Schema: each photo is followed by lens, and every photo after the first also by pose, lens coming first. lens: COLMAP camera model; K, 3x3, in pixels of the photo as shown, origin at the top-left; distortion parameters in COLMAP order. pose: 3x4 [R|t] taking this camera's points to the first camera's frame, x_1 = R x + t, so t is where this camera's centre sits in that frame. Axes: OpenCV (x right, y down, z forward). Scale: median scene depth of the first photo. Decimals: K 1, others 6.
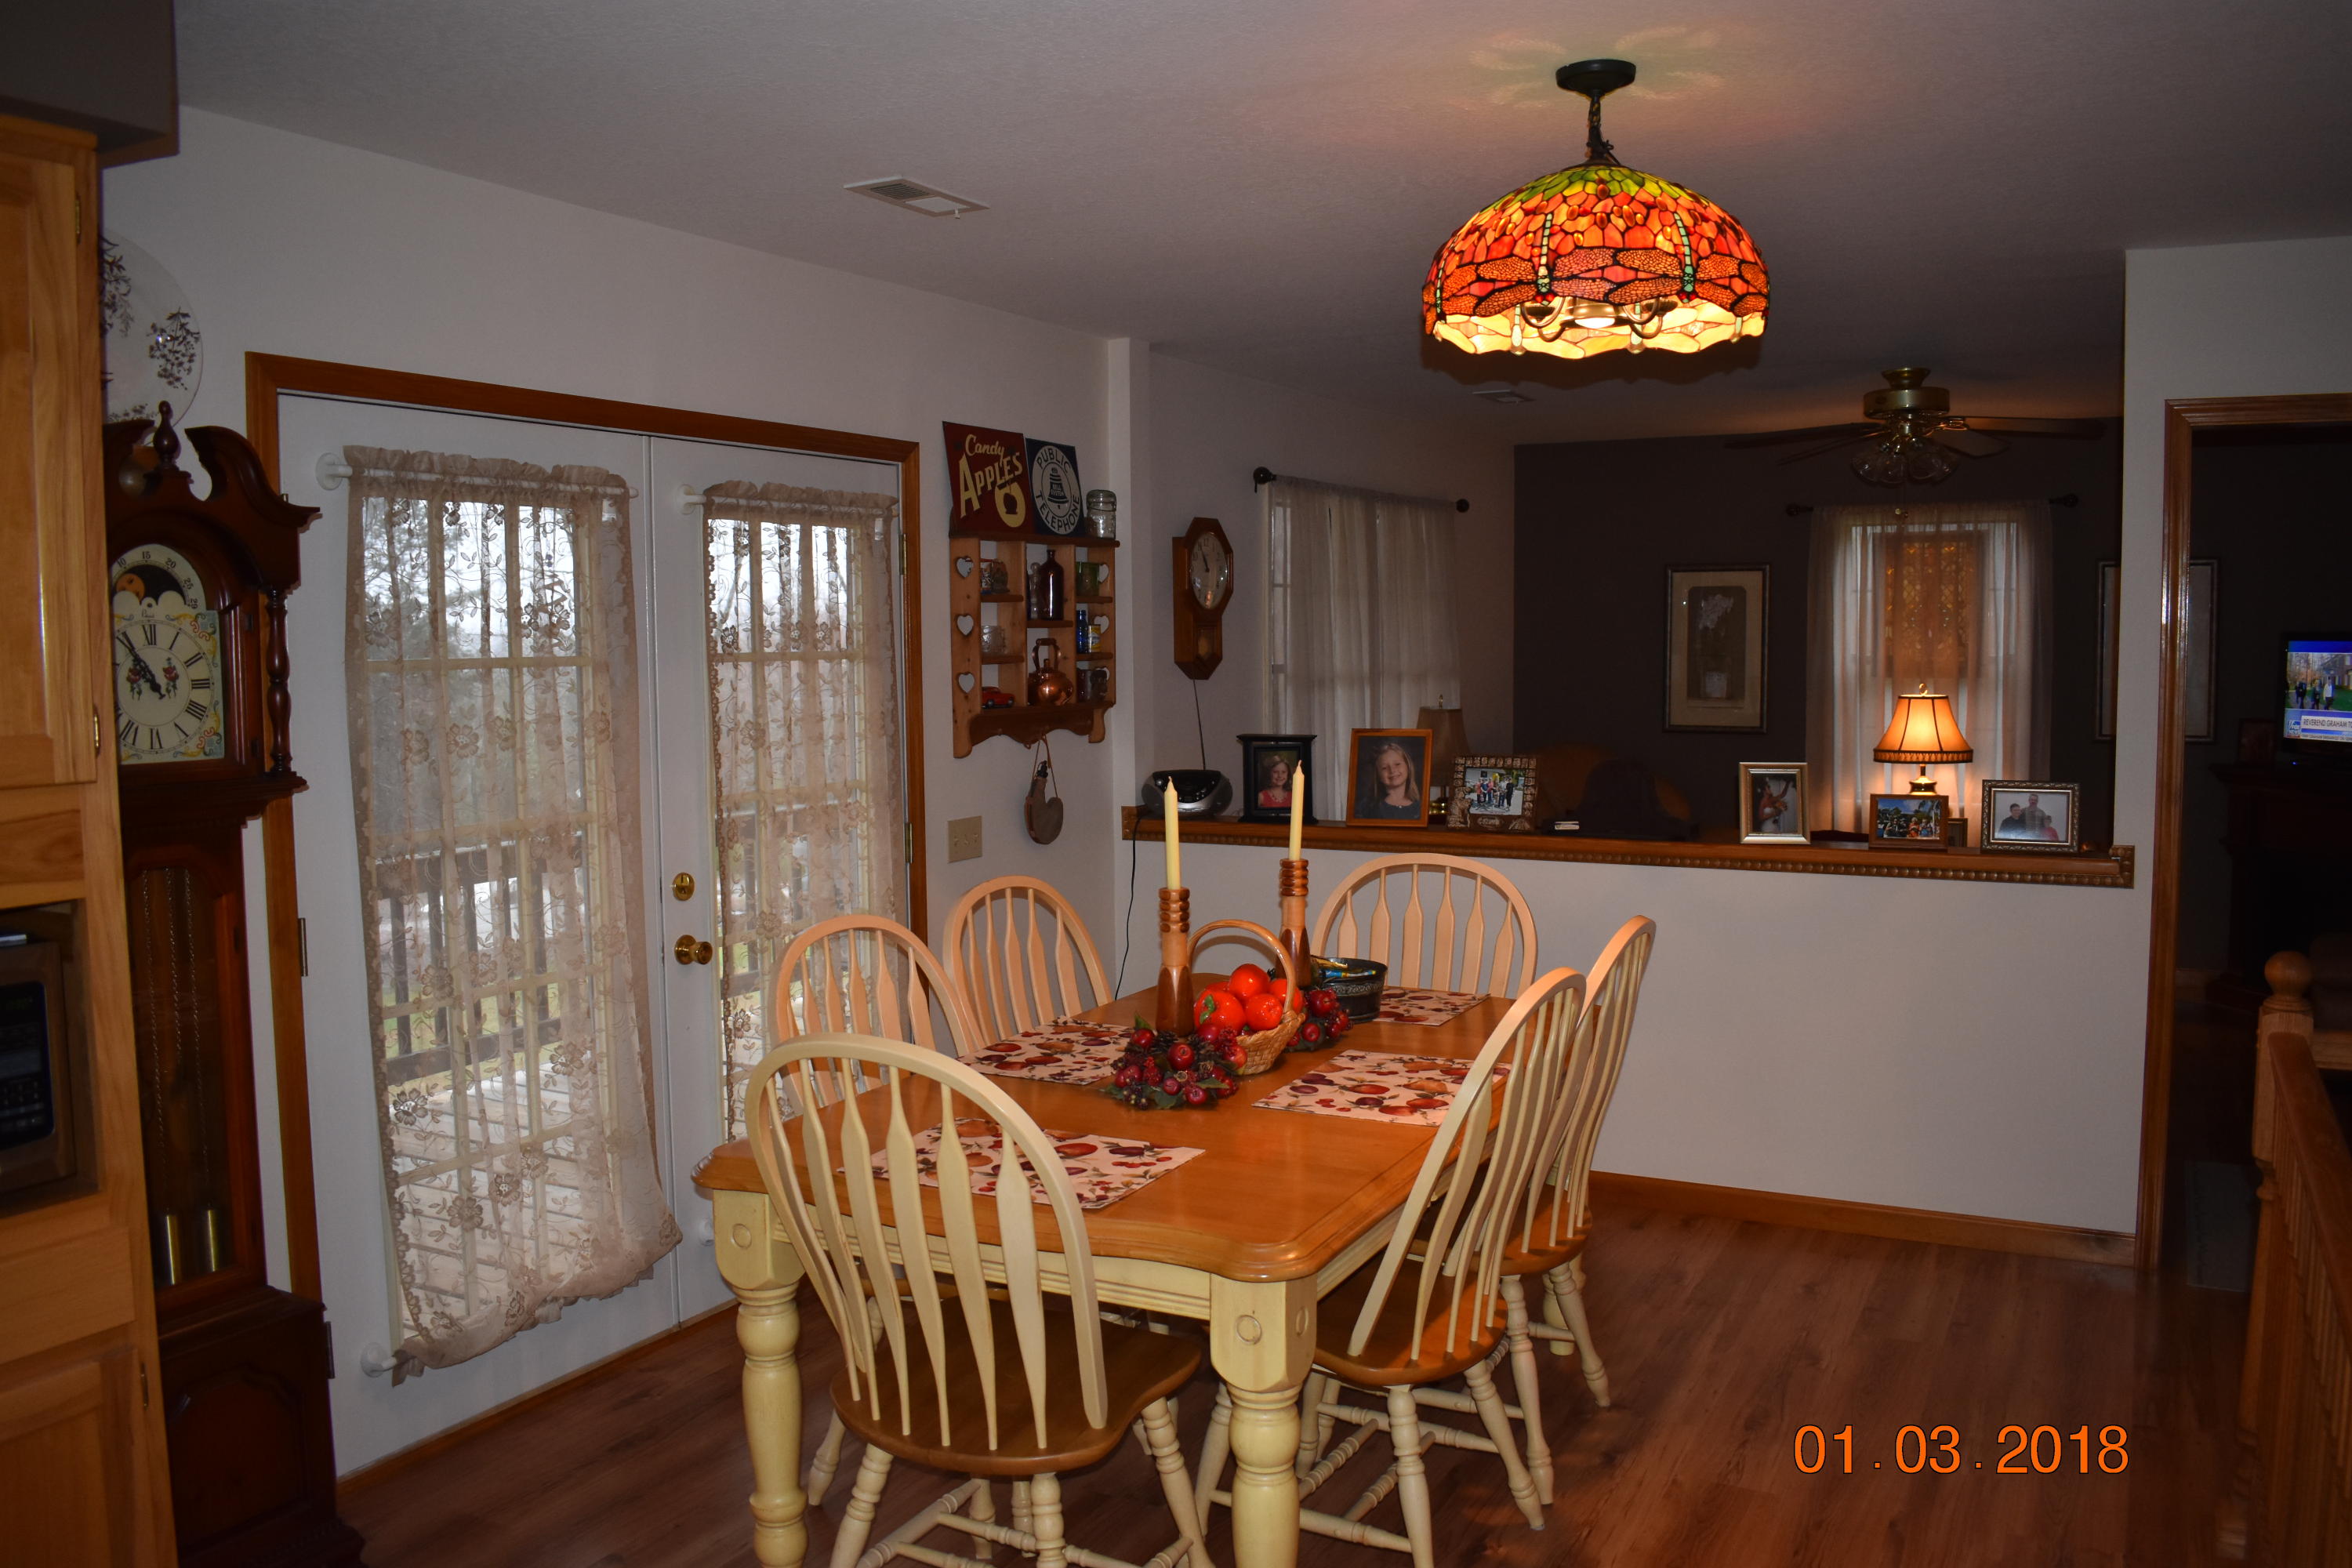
lens RADIAL K [[1816.4, 0, 1176.3], [0, 1816.4, 789.5], [0, 0, 1]] dist [-0.089166, 0.009078]
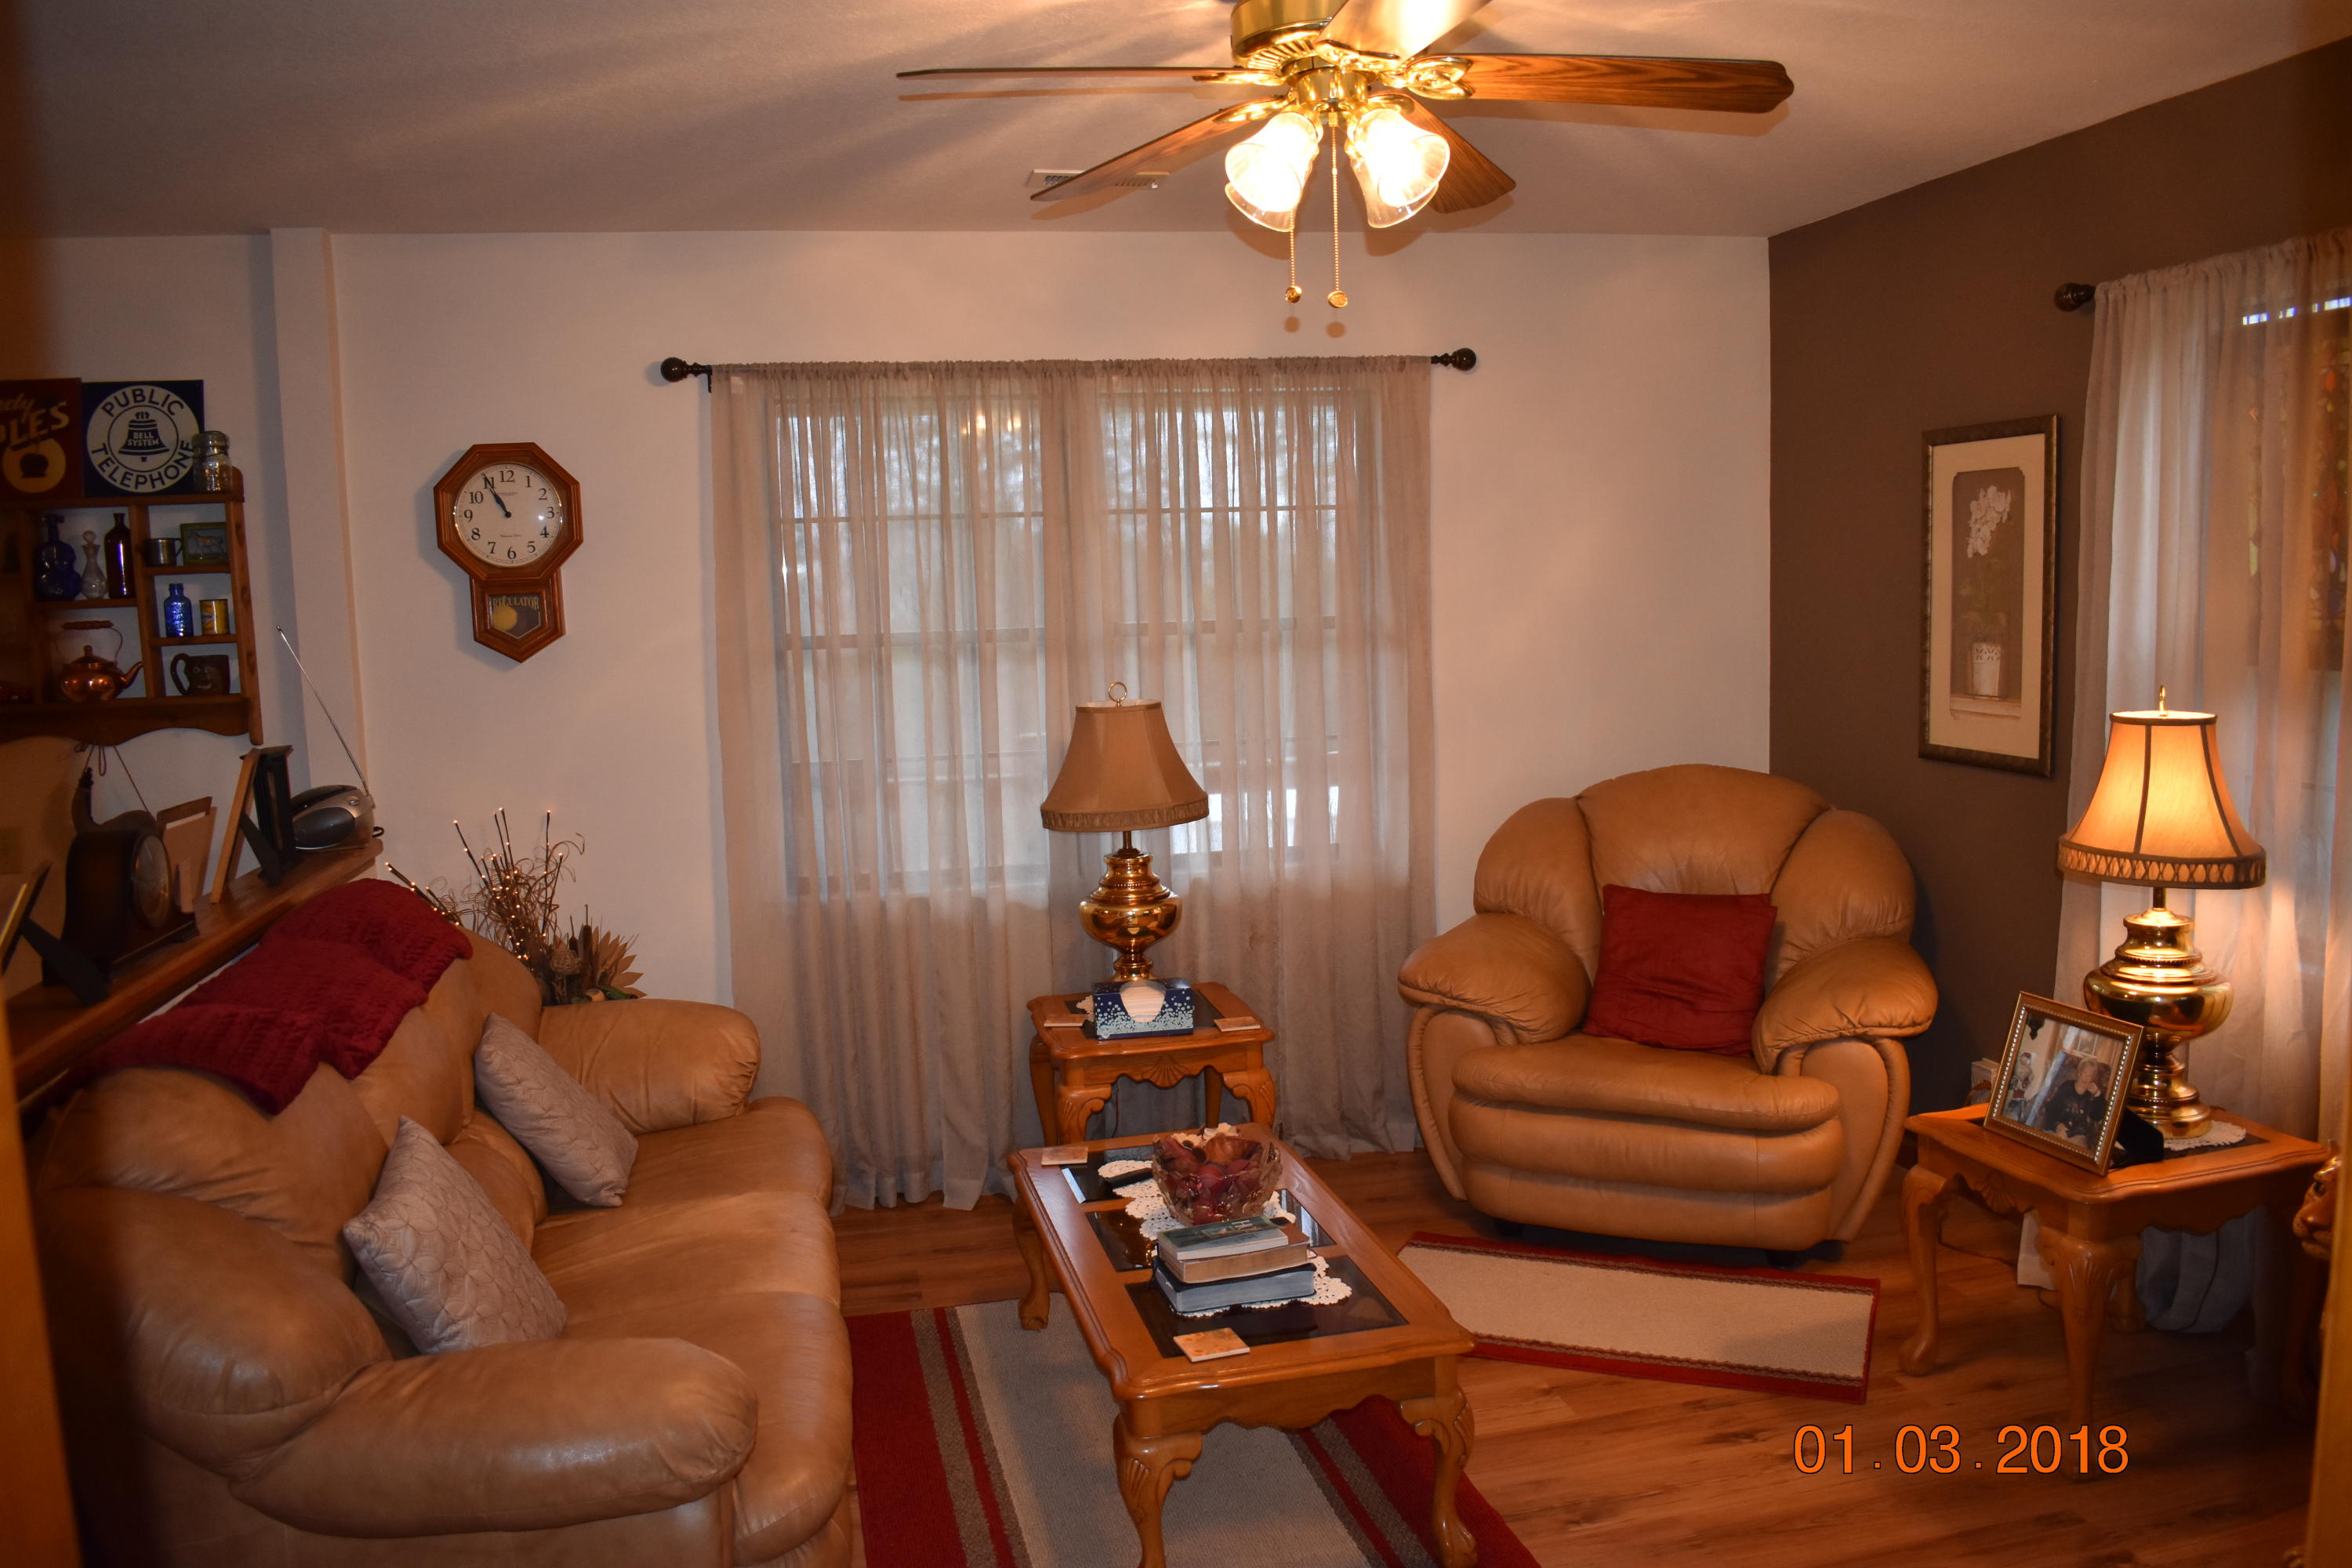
lens RADIAL K [[1816.4, 0, 1179.9], [0, 1816.4, 778.1], [0, 0, 1]] dist [-0.089166, 0.009078]
pose [[0.652343, 0.072608, -0.754438, 0.586568], [-0.041698, 0.997331, 0.059930, -0.053947], [0.756776, -0.007636, 0.653630, 0.569754]]
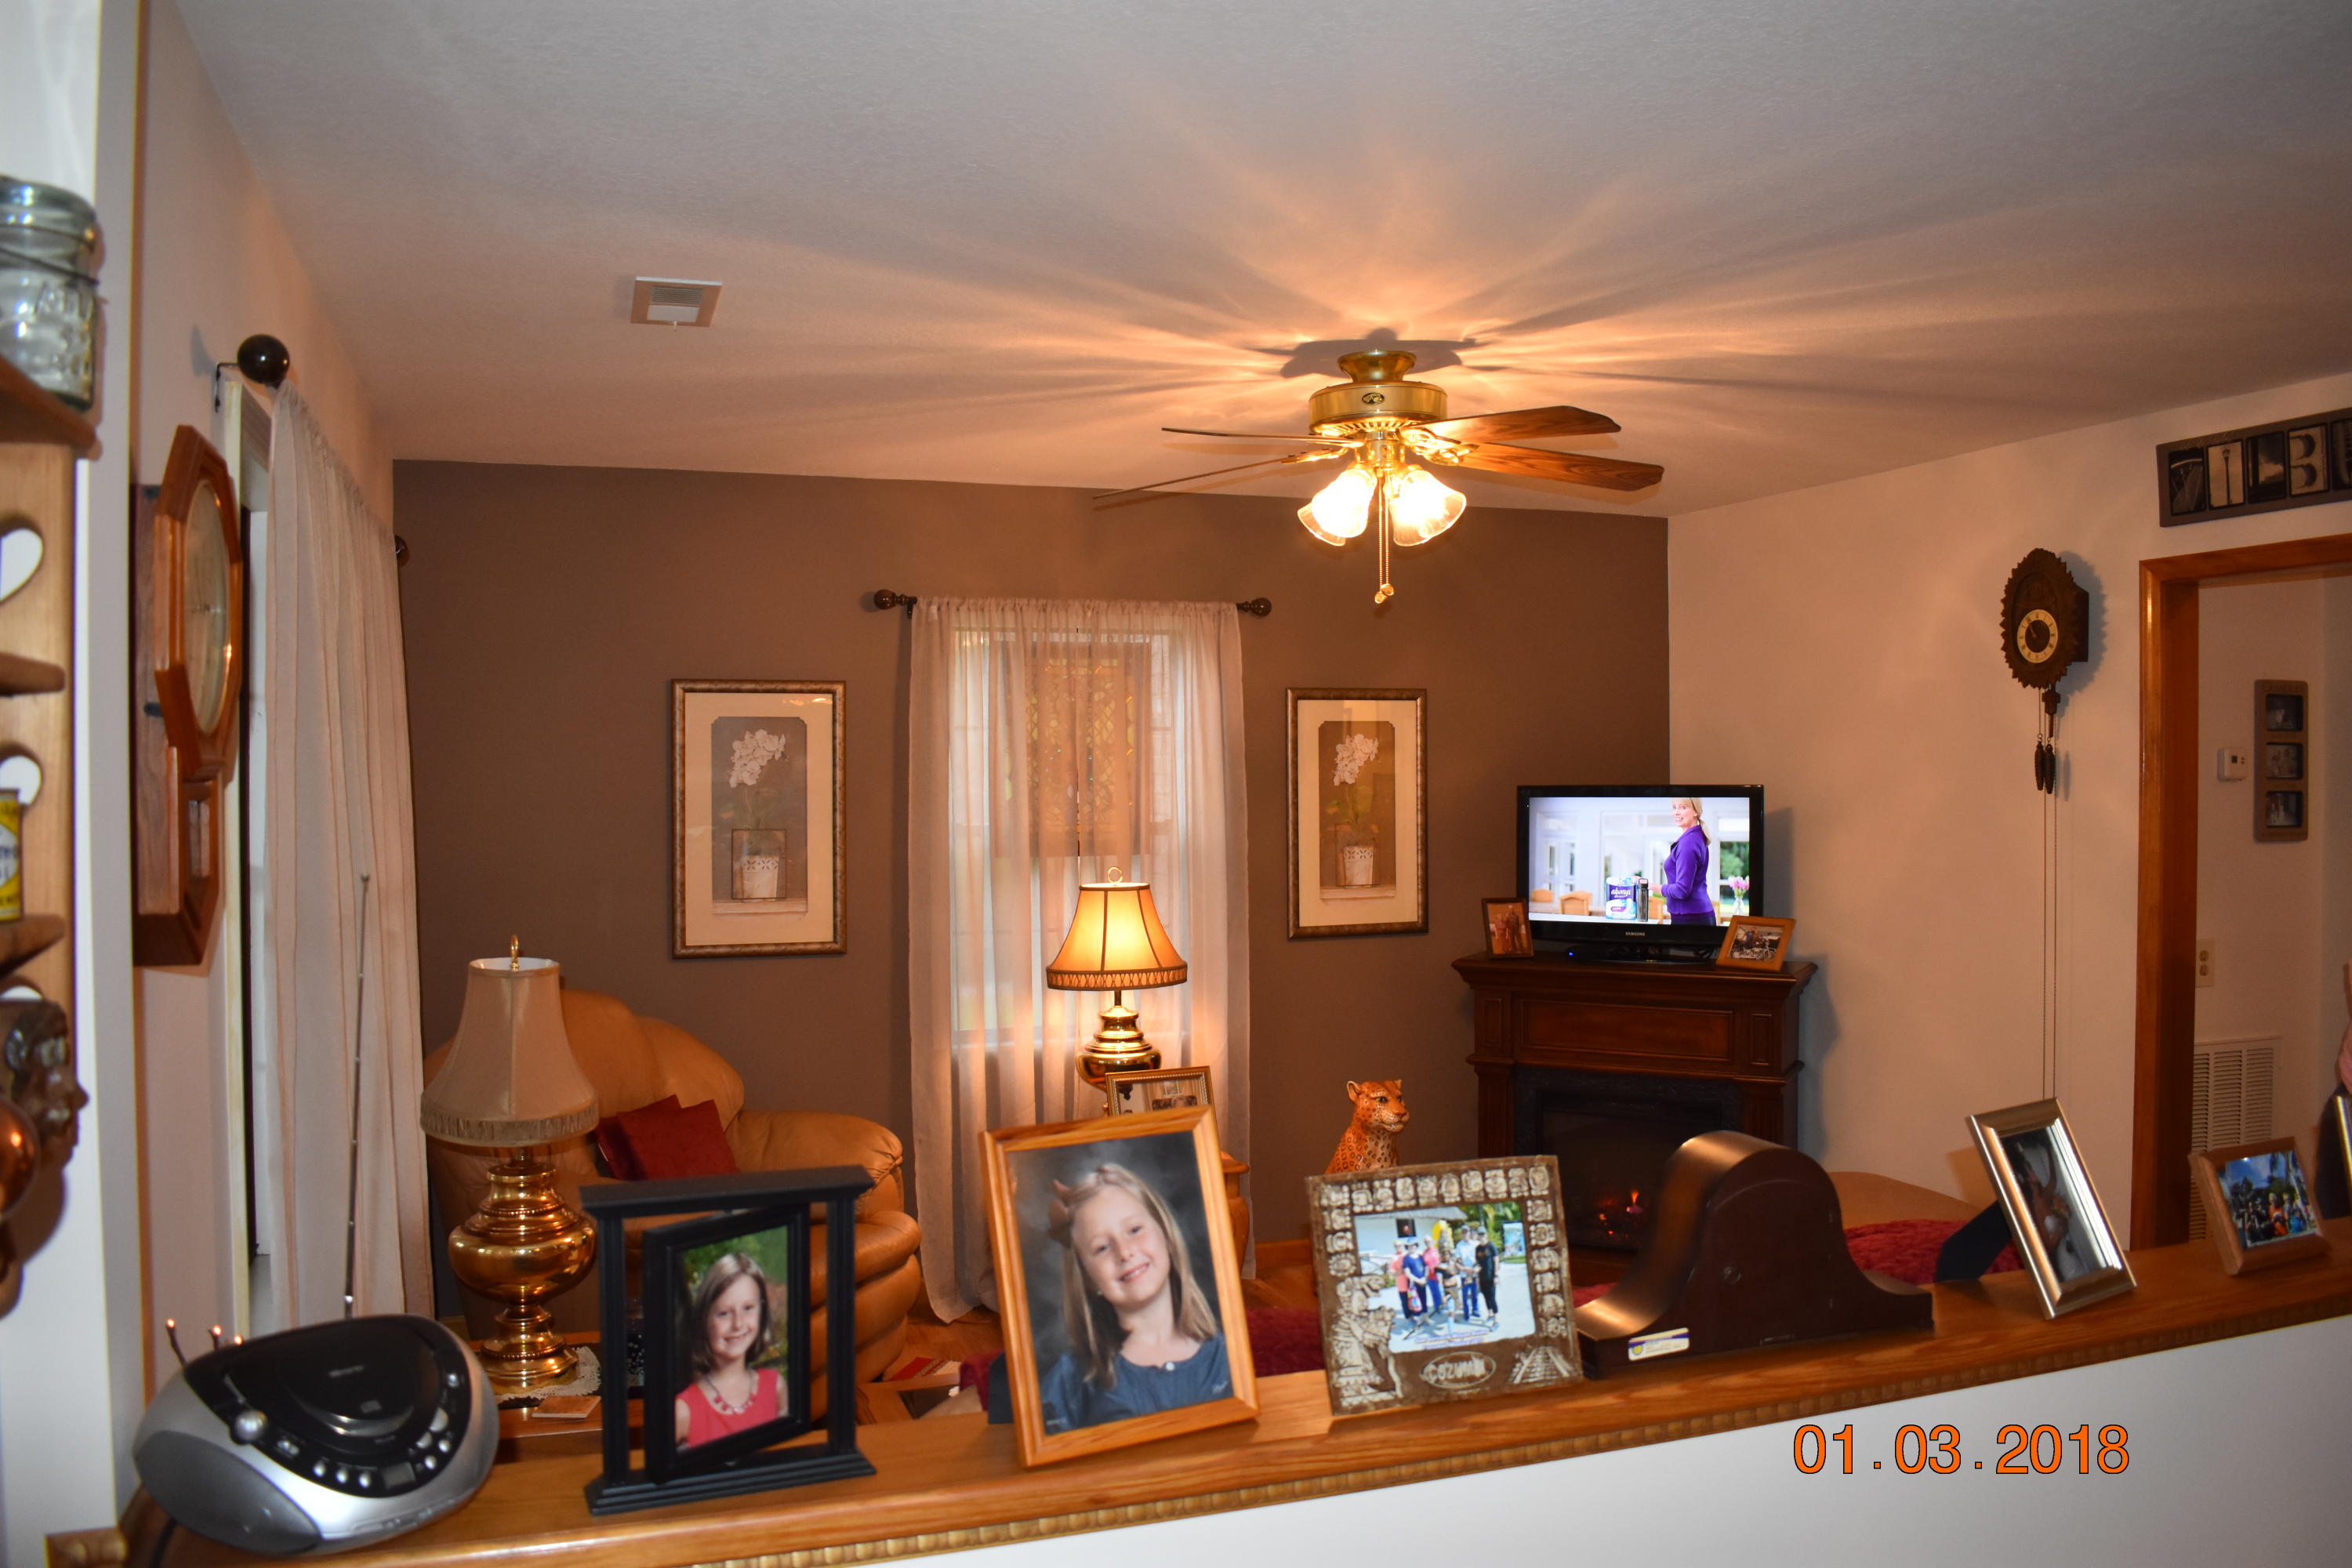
lens RADIAL K [[1816.4, 0, 1168.2], [0, 1816.4, 784.1], [0, 0, 1]] dist [-0.089166, 0.009078]
pose [[0.664971, 0.002099, 0.746866, -0.075729], [0.062243, 0.996362, -0.058217, -0.050191], [-0.744271, 0.085200, 0.662421, 0.541224]]
